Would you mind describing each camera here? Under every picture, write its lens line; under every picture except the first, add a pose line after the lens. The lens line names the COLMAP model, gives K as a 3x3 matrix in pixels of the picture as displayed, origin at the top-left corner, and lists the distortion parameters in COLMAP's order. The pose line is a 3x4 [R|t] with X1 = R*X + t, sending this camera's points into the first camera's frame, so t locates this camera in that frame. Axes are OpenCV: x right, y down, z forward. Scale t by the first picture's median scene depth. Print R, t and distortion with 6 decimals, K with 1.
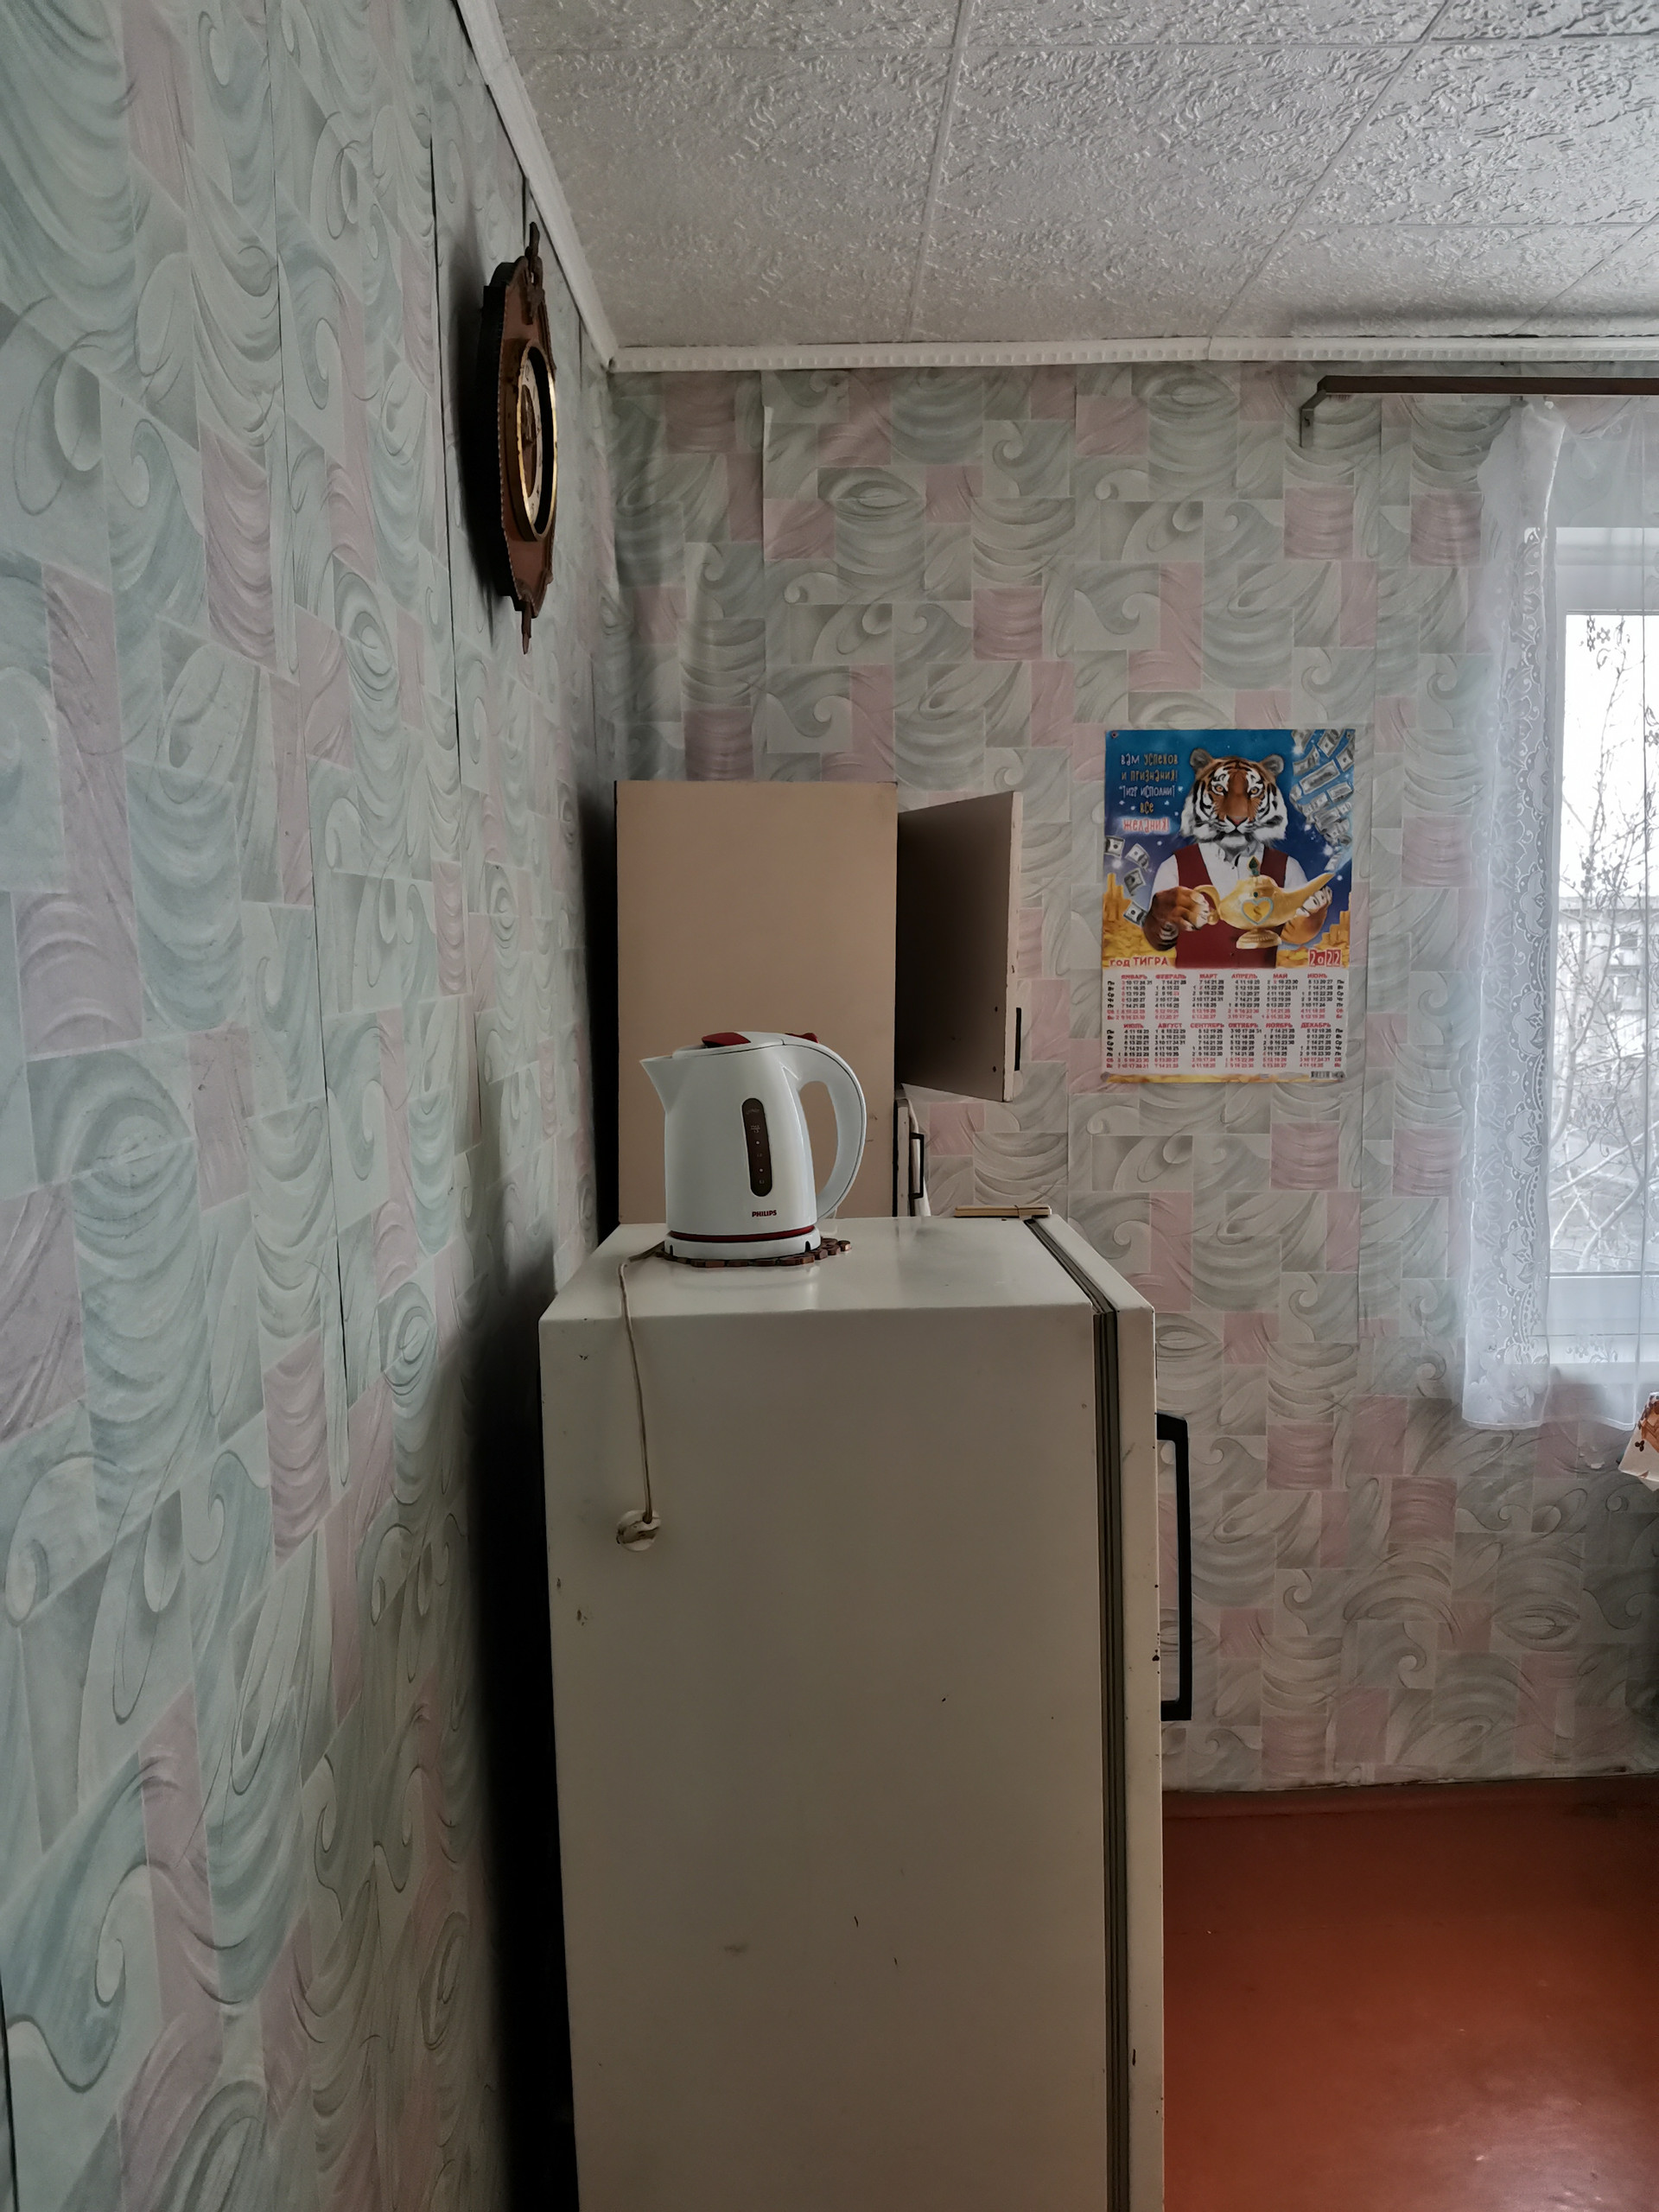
lens RADIAL K [[1675.8, 0, 823.3], [0, 1675.8, 1099.4], [0, 0, 1]] dist [0.025482, -0.095800]
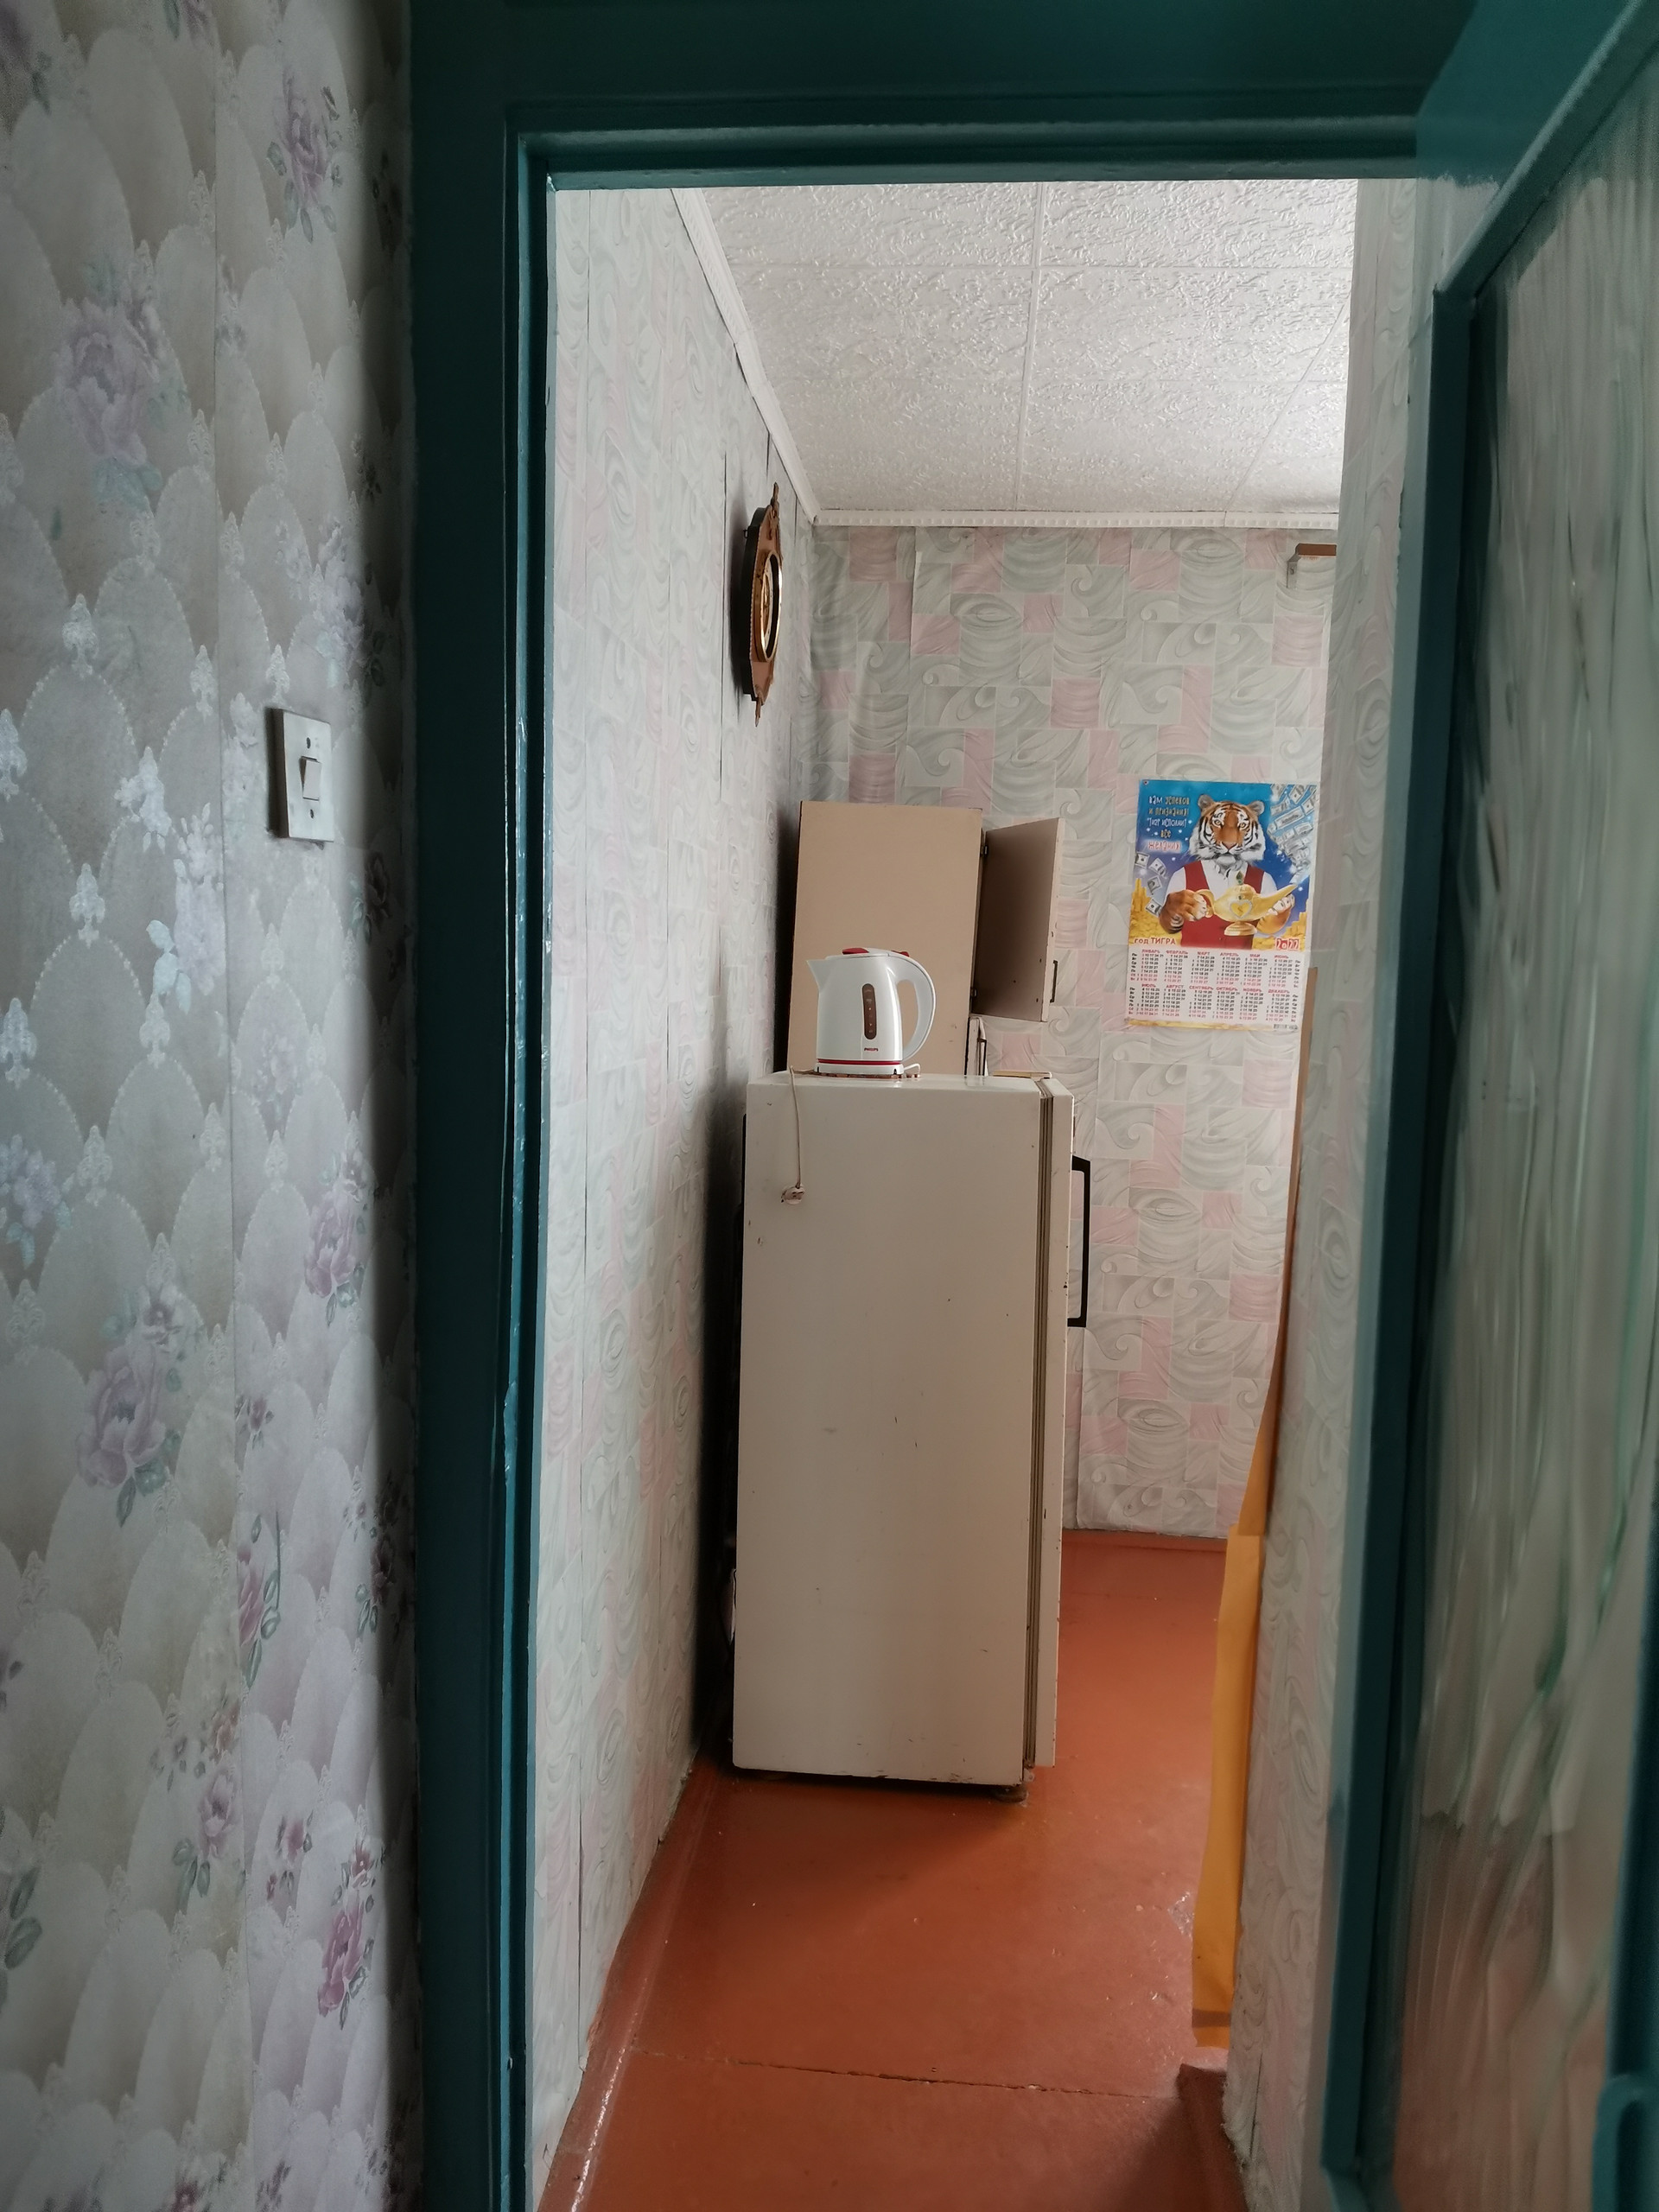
lens RADIAL K [[1661.9, 0, 817.0], [0, 1661.9, 1105.1], [0, 0, 1]] dist [0.025137, 0.001436]
pose [[0.993355, 0.059713, -0.098389, 0.050866], [-0.060449, 0.998161, -0.004520, 0.084887], [0.097938, 0.010438, 0.995138, -0.458658]]
